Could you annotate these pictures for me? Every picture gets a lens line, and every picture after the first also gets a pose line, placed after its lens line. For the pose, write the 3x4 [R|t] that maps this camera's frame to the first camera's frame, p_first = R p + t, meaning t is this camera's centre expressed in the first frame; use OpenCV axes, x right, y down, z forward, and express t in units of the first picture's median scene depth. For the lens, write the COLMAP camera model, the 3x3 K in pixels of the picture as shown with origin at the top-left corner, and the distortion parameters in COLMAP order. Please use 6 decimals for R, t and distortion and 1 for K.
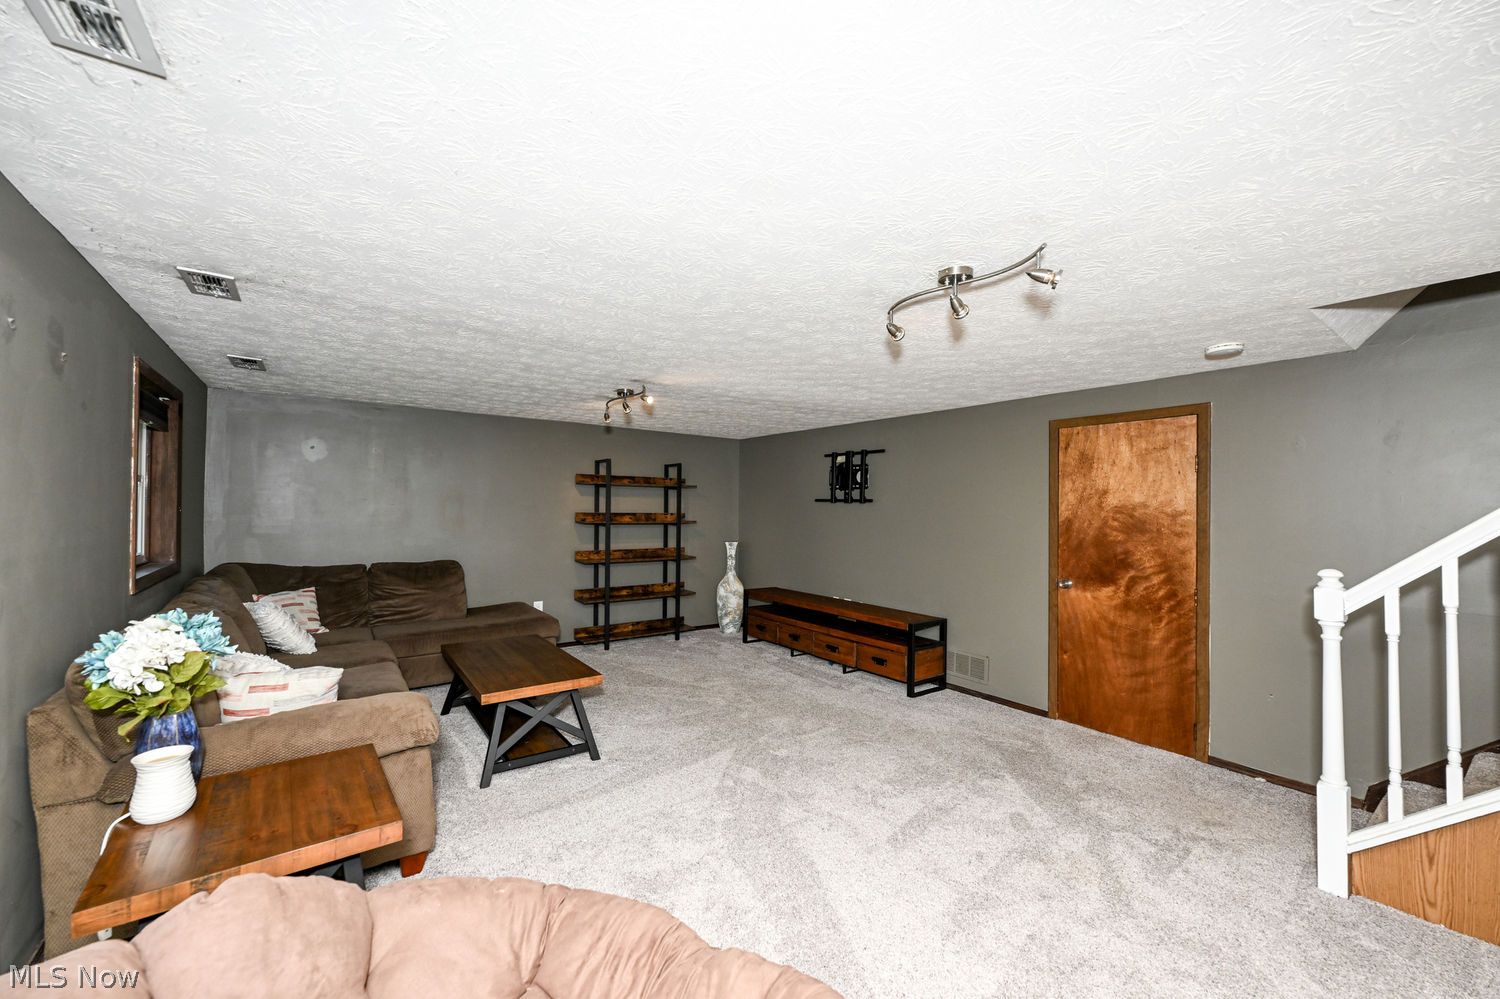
lens RADIAL K [[595.7, 0, 748.2], [0, 595.7, 504.0], [0, 0, 1]] dist [-0.002549, -0.000090]
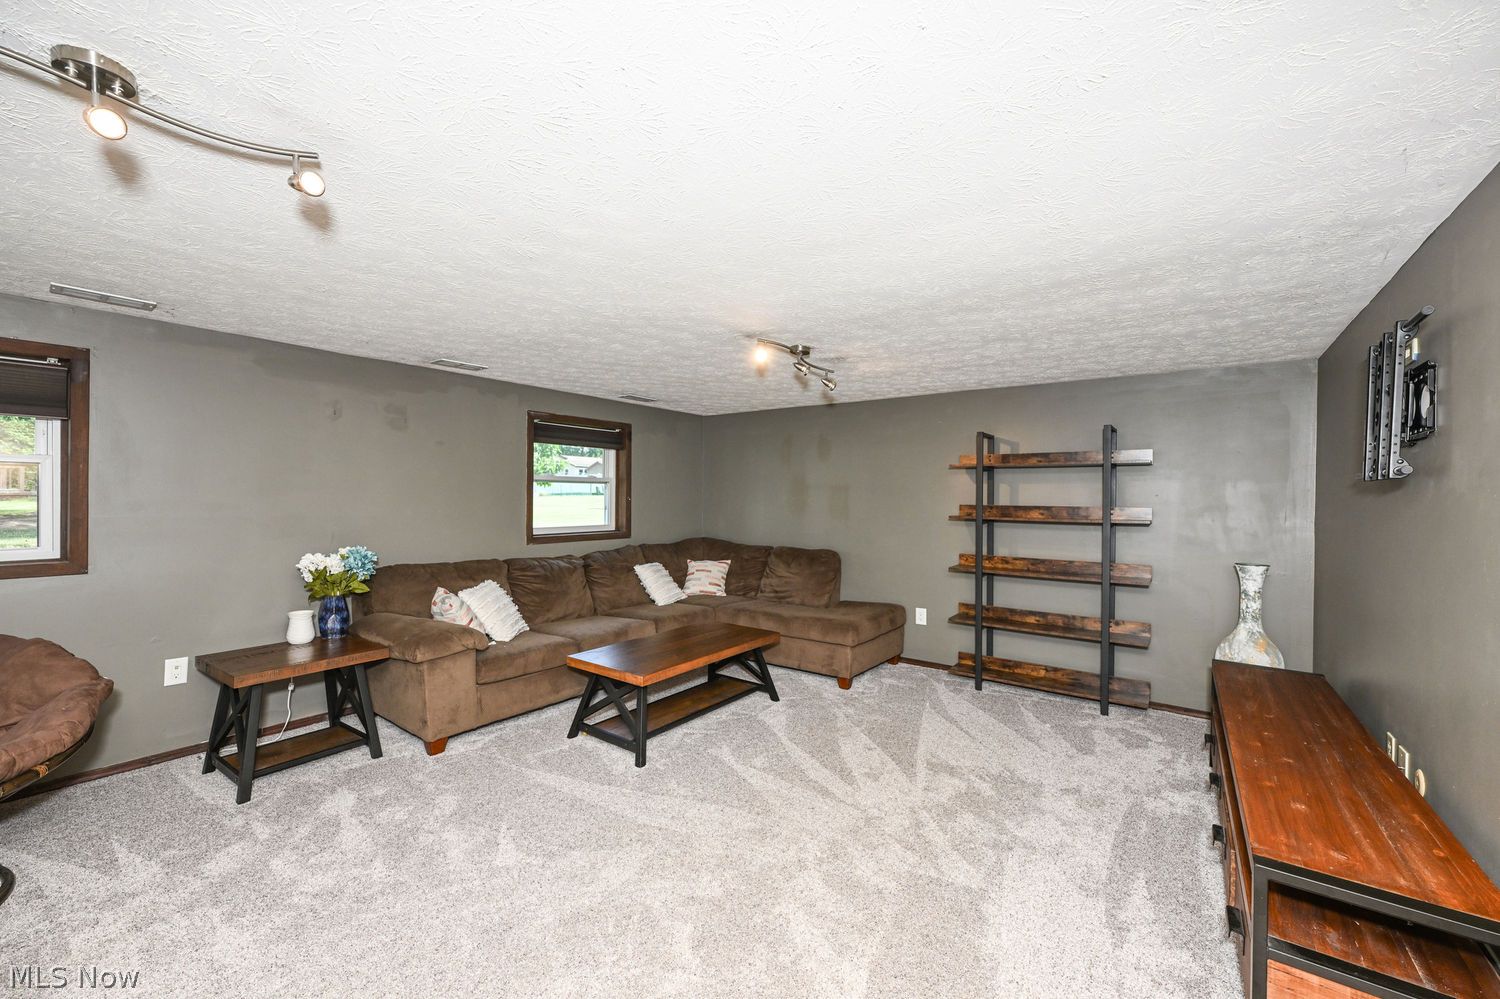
lens RADIAL K [[595.7, 0, 748.2], [0, 595.7, 504.0], [0, 0, 1]] dist [-0.002549, -0.000090]
pose [[0.283912, 0.001180, -0.958850, 0.365075], [0.000816, 0.999999, 0.001472, 0.010544], [0.958850, -0.001201, 0.283911, 0.480697]]
